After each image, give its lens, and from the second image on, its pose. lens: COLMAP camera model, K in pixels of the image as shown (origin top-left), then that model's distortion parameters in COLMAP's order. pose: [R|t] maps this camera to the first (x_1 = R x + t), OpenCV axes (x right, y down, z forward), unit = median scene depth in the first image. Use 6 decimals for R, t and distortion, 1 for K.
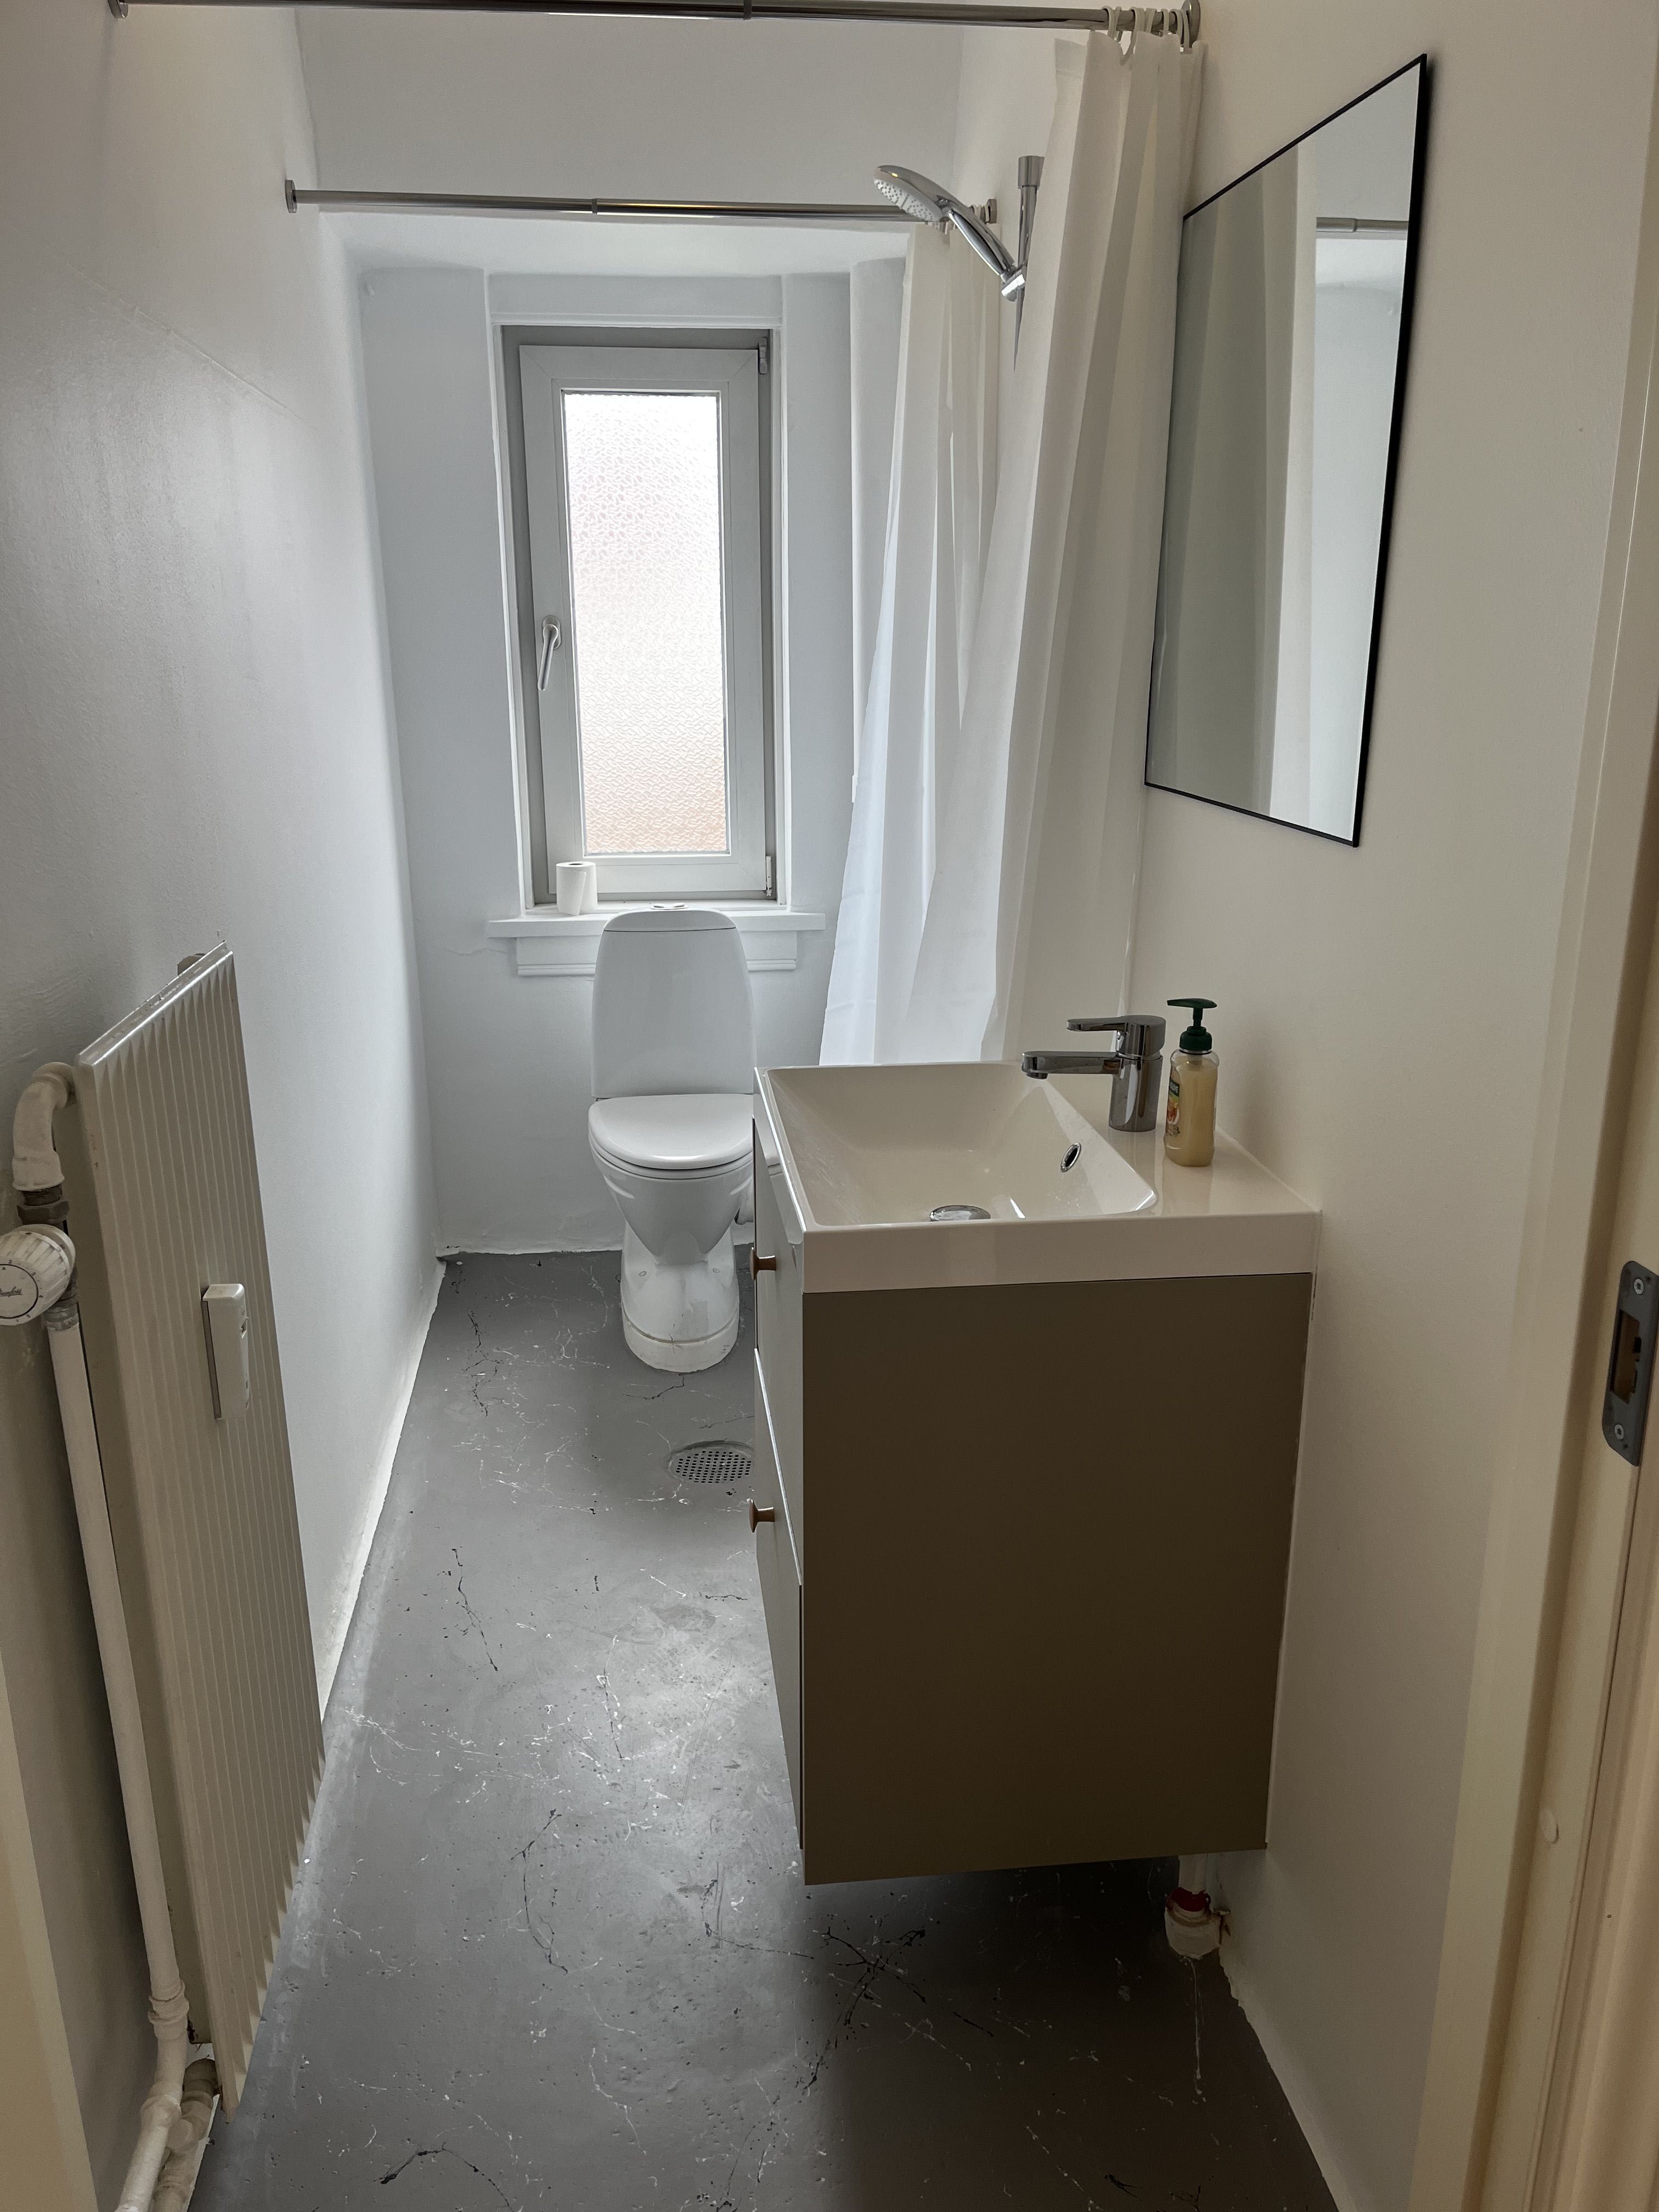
lens RADIAL K [[1667.3, 0, 827.2], [0, 1667.3, 1109.4], [0, 0, 1]] dist [0.025587, -0.023829]
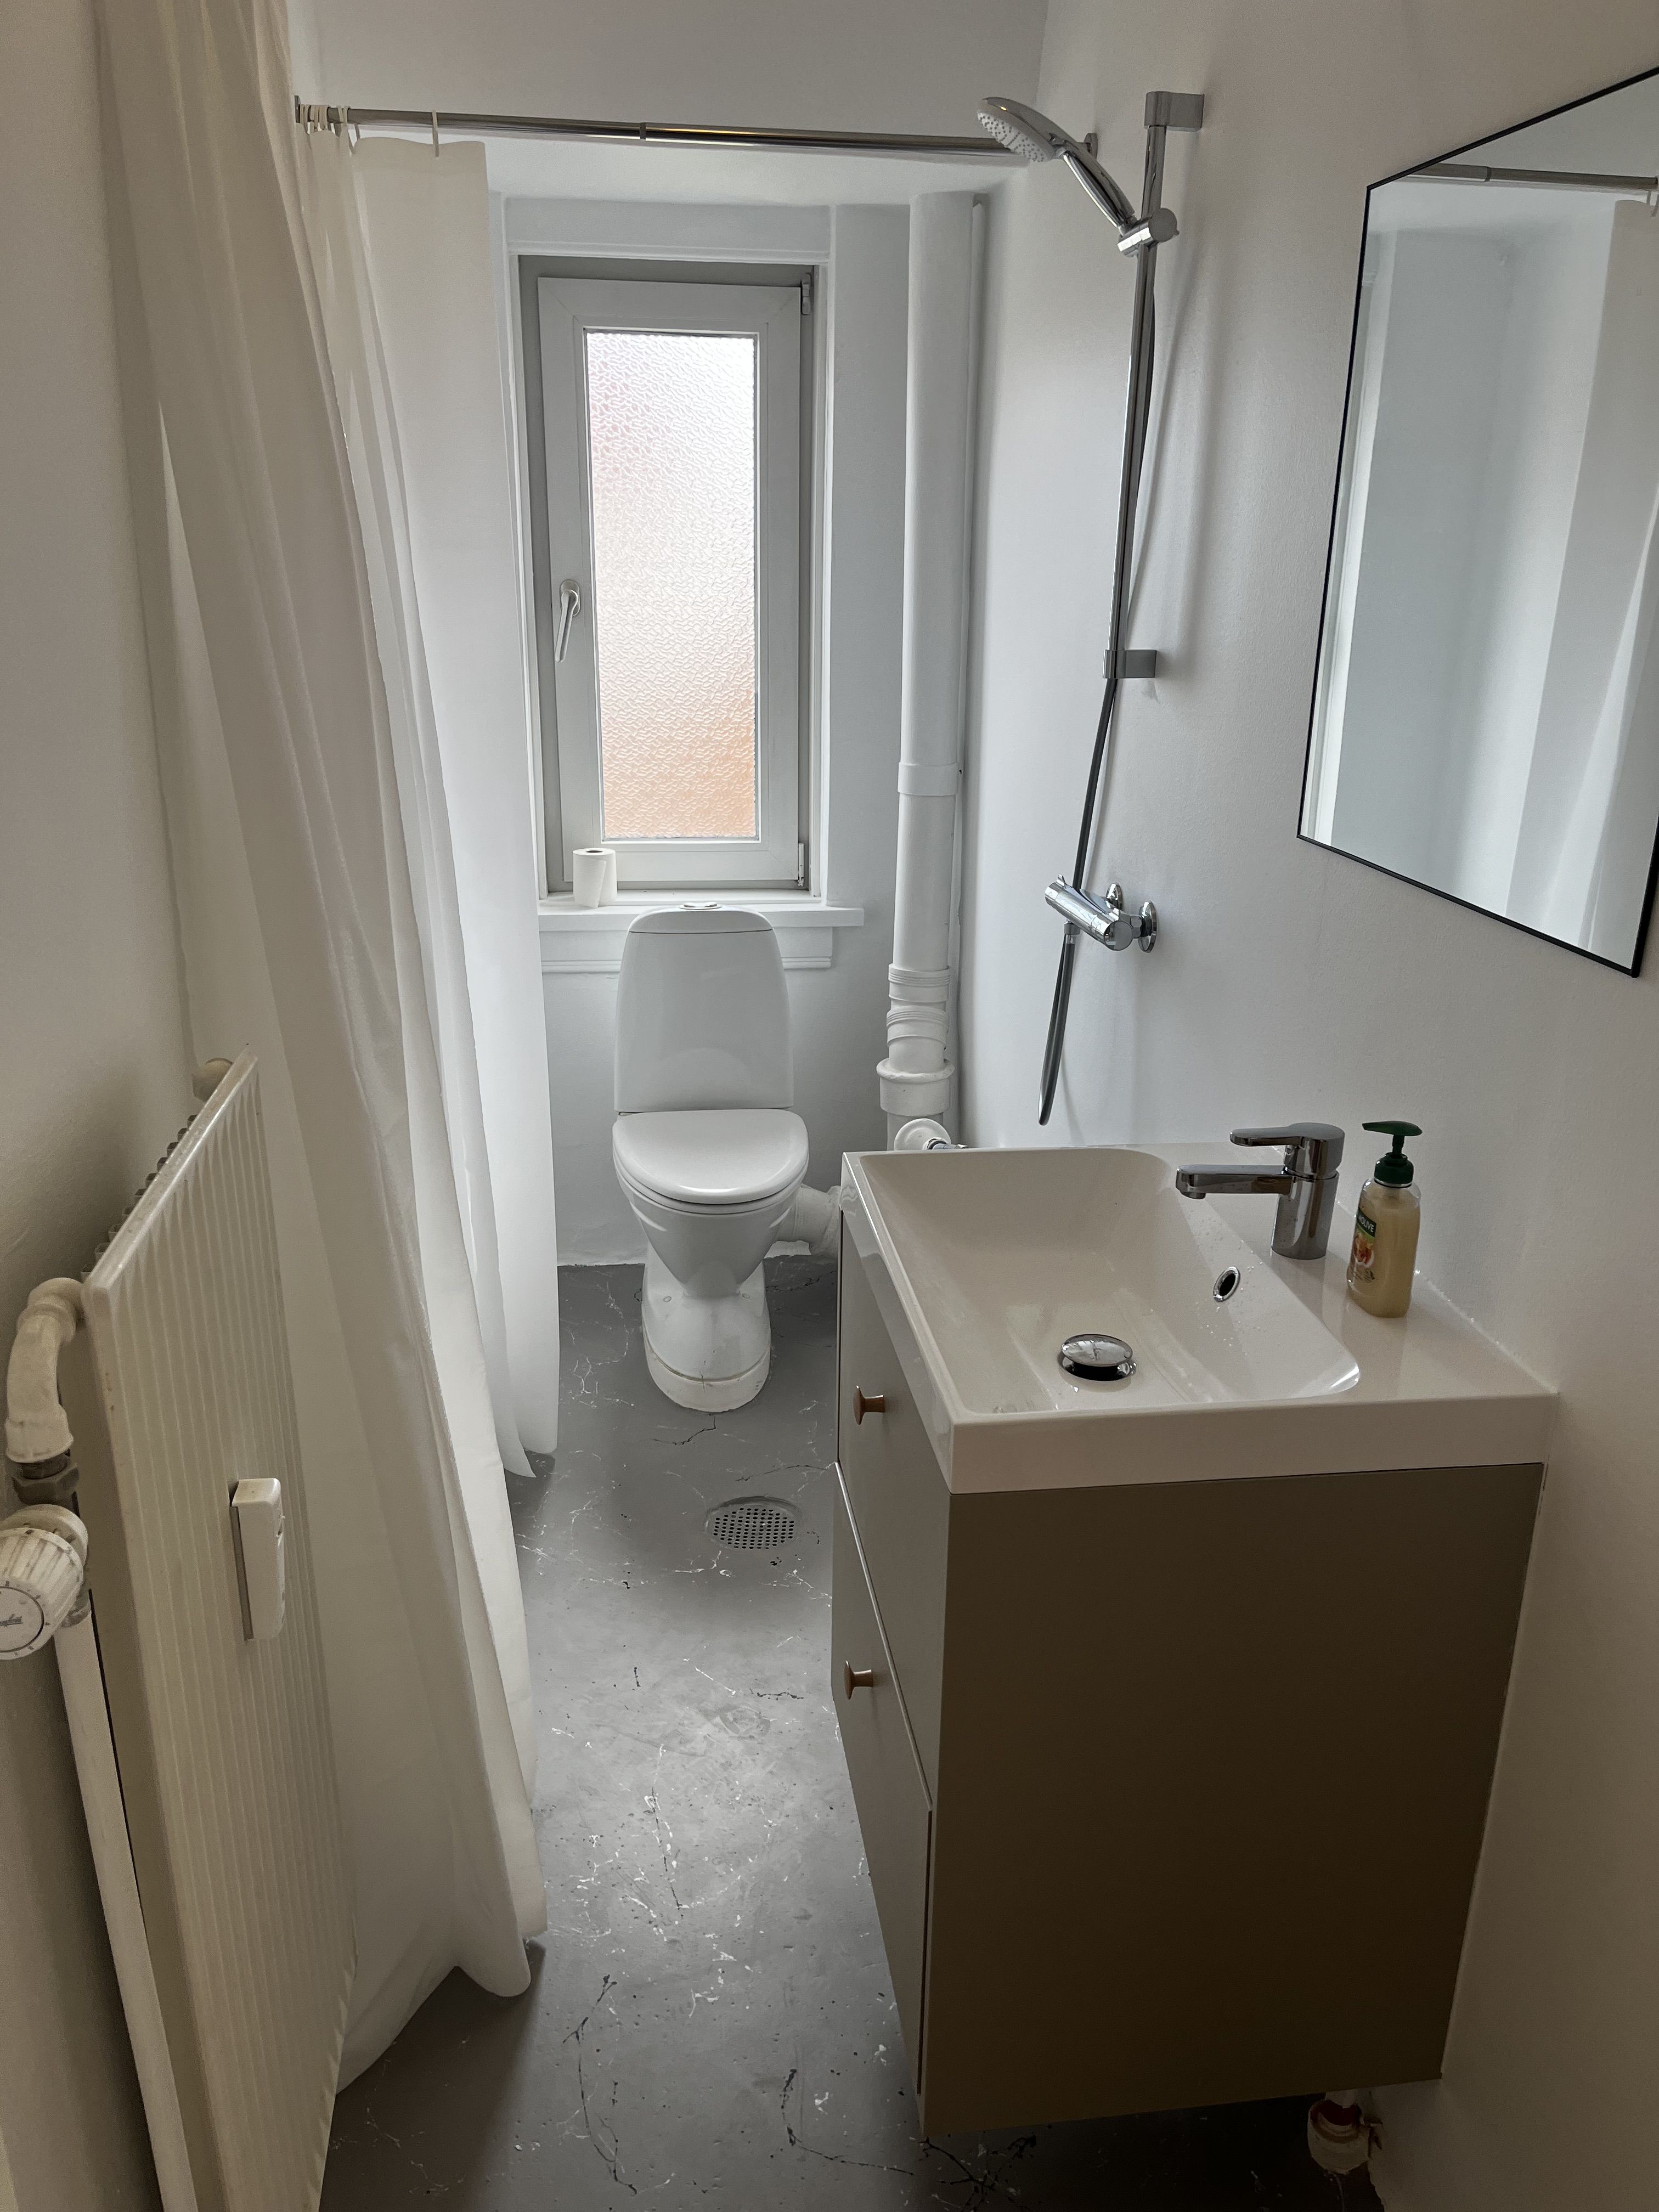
lens RADIAL K [[1667.3, 0, 833.3], [0, 1667.3, 1106.5], [0, 0, 1]] dist [0.025587, -0.023829]
pose [[0.999681, 0.010396, 0.023016, -0.060873], [-0.011408, 0.998954, 0.044277, -0.077134], [-0.022531, -0.044525, 0.998754, 0.110312]]
